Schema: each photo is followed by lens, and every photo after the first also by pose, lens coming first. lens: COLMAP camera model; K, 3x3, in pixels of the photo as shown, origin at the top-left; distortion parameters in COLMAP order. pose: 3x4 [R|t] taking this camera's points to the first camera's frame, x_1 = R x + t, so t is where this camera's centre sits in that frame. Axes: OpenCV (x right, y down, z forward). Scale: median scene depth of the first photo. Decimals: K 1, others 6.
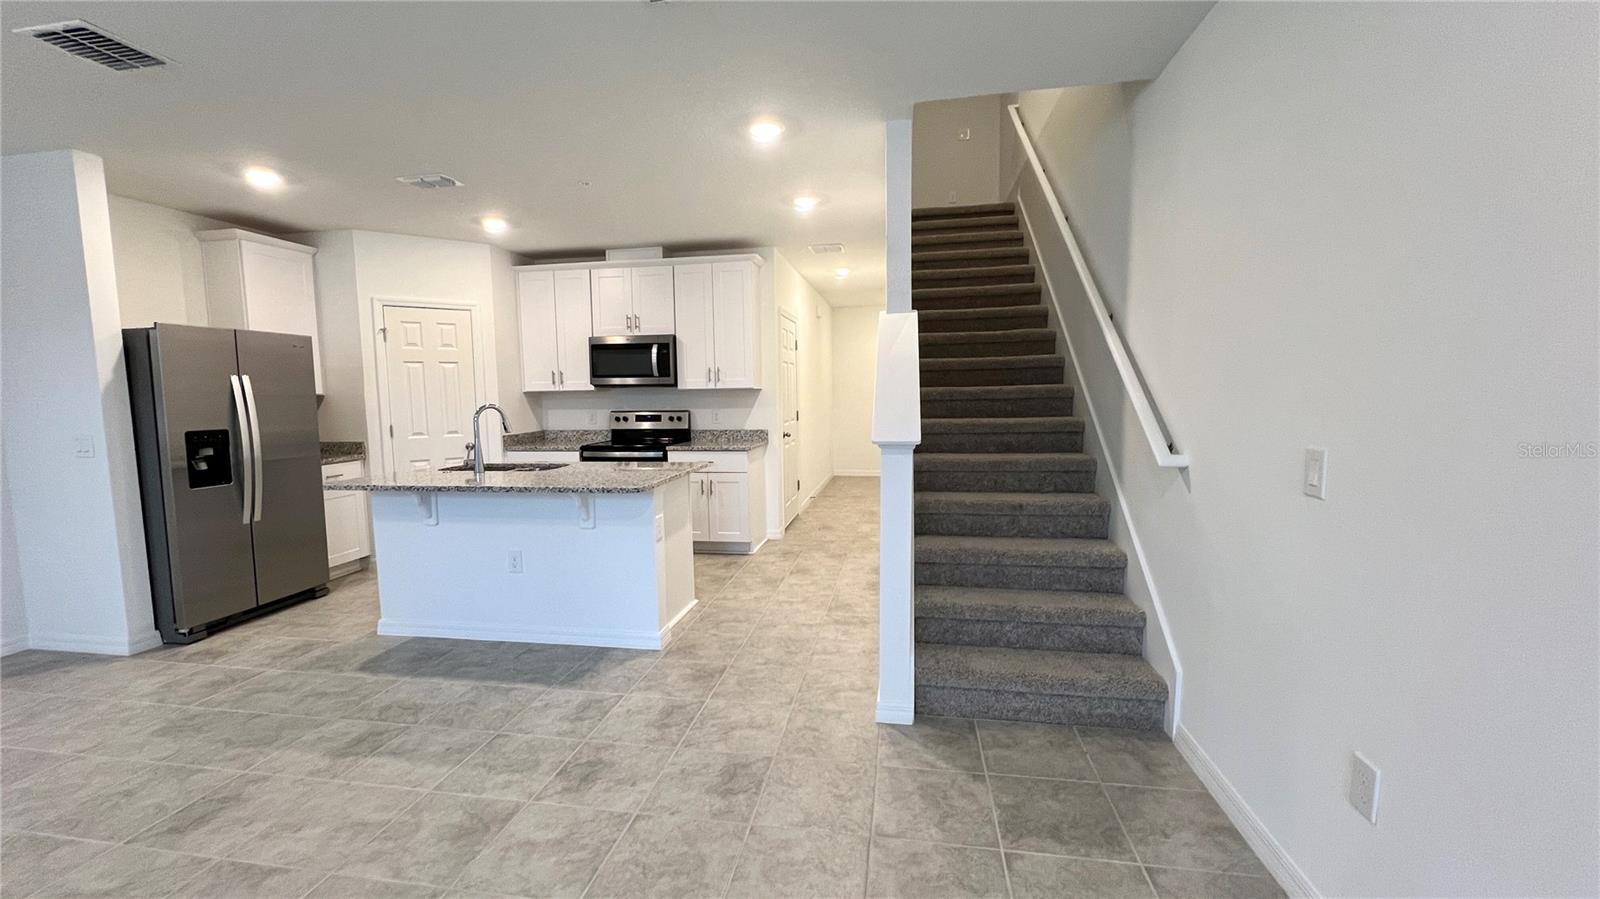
lens RADIAL K [[639.8, 0, 796.8], [0, 639.8, 448.0], [0, 0, 1]] dist [-0.000458, -0.000182]
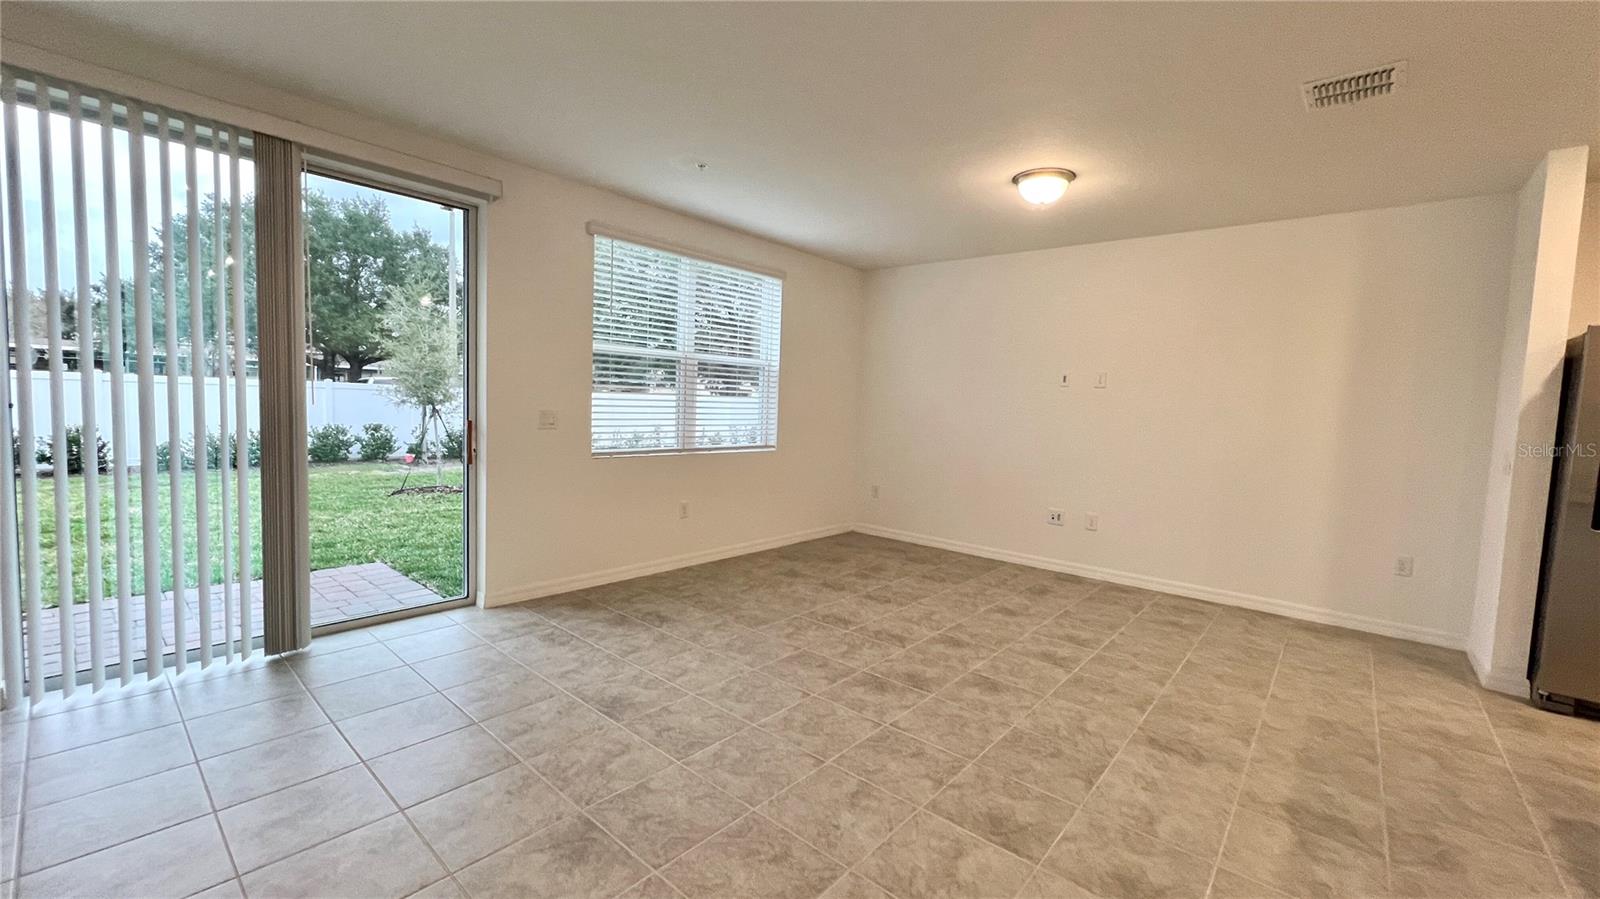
lens RADIAL K [[639.8, 0, 796.8], [0, 639.8, 448.0], [0, 0, 1]] dist [-0.000458, -0.000182]
pose [[-0.513444, 0.056454, -0.856264, 0.246999], [-0.109106, 0.985441, 0.130394, -0.033059], [0.851159, 0.160374, -0.499809, 0.536724]]
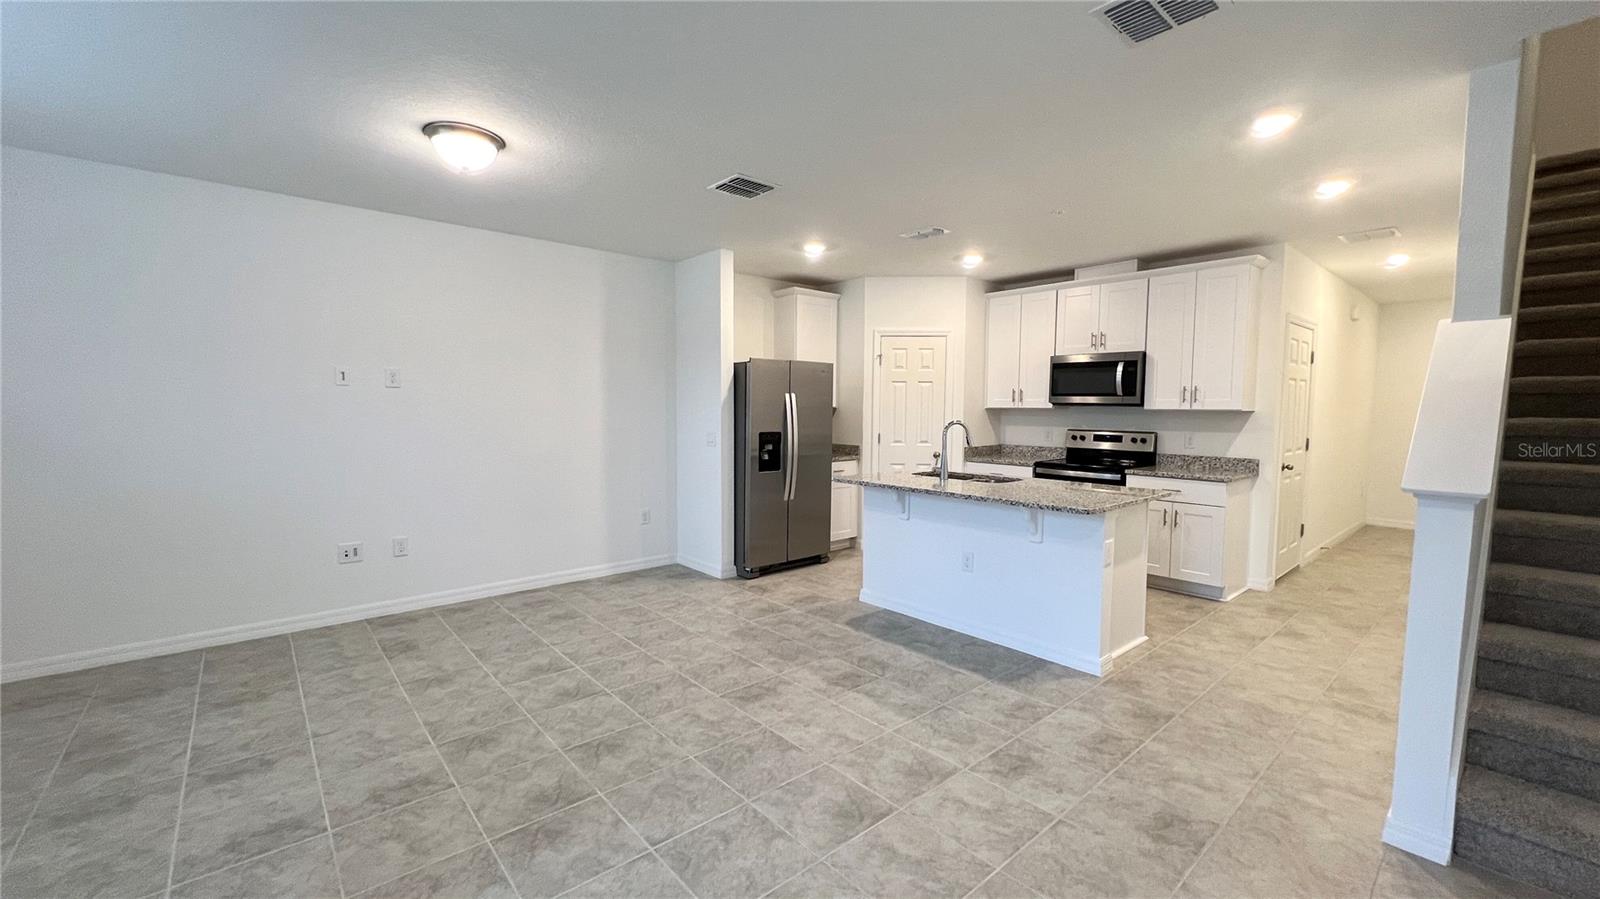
lens RADIAL K [[639.8, 0, 796.8], [0, 639.8, 448.0], [0, 0, 1]] dist [-0.000458, -0.000182]
pose [[0.773388, 0.062600, -0.630835, 0.023107], [-0.074955, 0.997162, 0.007058, -0.006439], [0.629486, 0.041825, 0.775885, -0.066242]]
